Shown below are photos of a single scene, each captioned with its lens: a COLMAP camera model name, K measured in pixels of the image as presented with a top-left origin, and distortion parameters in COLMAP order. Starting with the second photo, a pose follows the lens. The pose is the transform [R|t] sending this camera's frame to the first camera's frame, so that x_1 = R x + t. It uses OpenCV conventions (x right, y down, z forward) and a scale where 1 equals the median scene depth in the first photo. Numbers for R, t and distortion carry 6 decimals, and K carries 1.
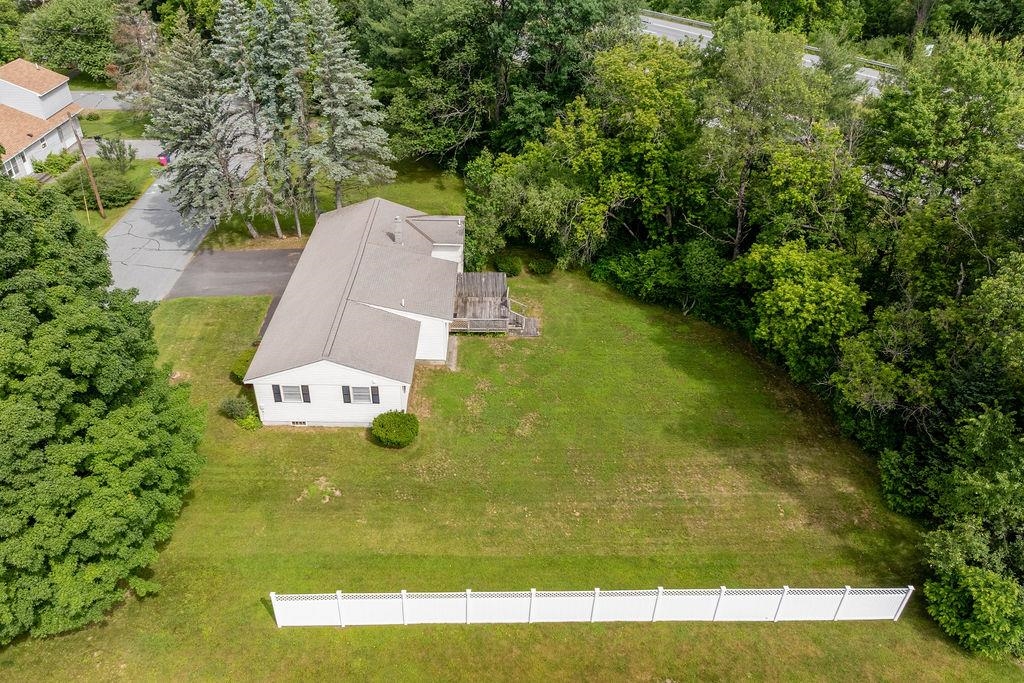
lens RADIAL K [[783.5, 0, 523.5], [0, 783.5, 339.5], [0, 0, 1]] dist [-0.011848, -0.003867]
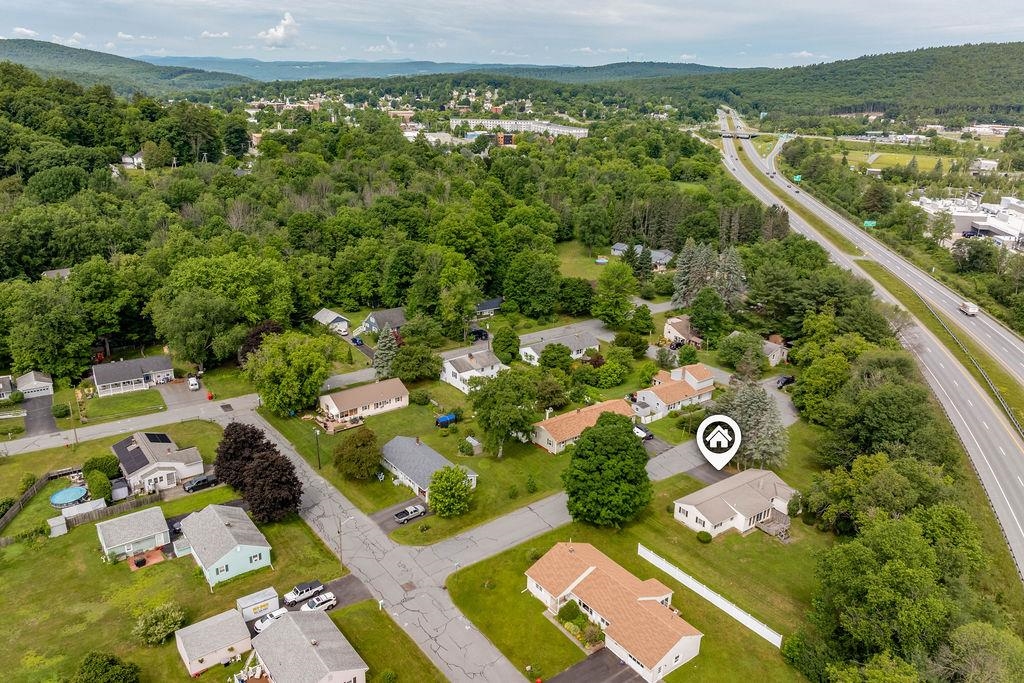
lens RADIAL K [[783.5, 0, 523.5], [0, 783.5, 339.5], [0, 0, 1]] dist [-0.011848, -0.003867]
pose [[0.595969, 0.266481, -0.757502, 1.551270], [-0.456206, 0.888669, -0.046299, -0.111341], [0.660830, 0.373169, 0.651190, -1.788541]]
